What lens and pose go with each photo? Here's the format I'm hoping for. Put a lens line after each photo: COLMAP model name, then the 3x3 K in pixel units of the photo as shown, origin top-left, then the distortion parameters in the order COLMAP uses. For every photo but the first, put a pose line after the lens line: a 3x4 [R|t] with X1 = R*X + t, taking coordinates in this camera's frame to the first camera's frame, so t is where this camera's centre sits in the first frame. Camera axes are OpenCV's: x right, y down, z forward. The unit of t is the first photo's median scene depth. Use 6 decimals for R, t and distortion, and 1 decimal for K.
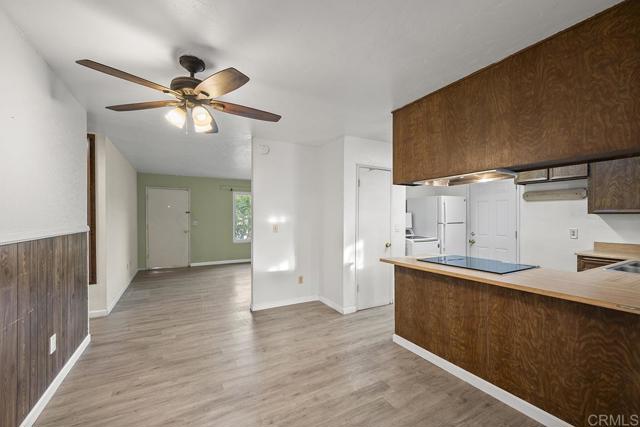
lens RADIAL K [[268.9, 0, 319.2], [0, 268.9, 220.7], [0, 0, 1]] dist [0.000706, 0.000835]
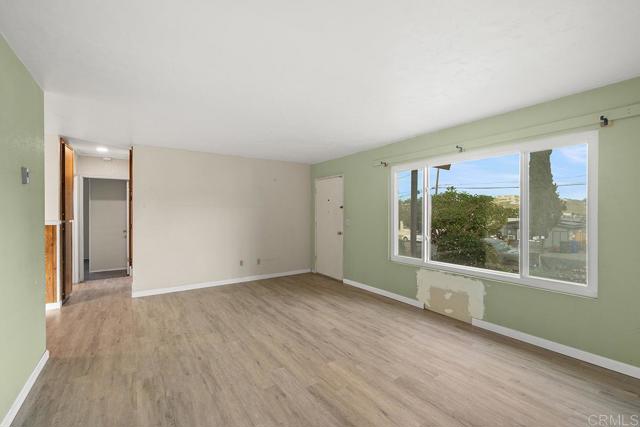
lens RADIAL K [[268.9, 0, 316.6], [0, 268.9, 213.6], [0, 0, 1]] dist [0.000706, 0.000835]
pose [[0.100765, 0.001461, -0.994909, 0.664336], [-0.015540, 0.999879, -0.000105, -0.034952], [0.994789, 0.015472, 0.100775, 2.481825]]
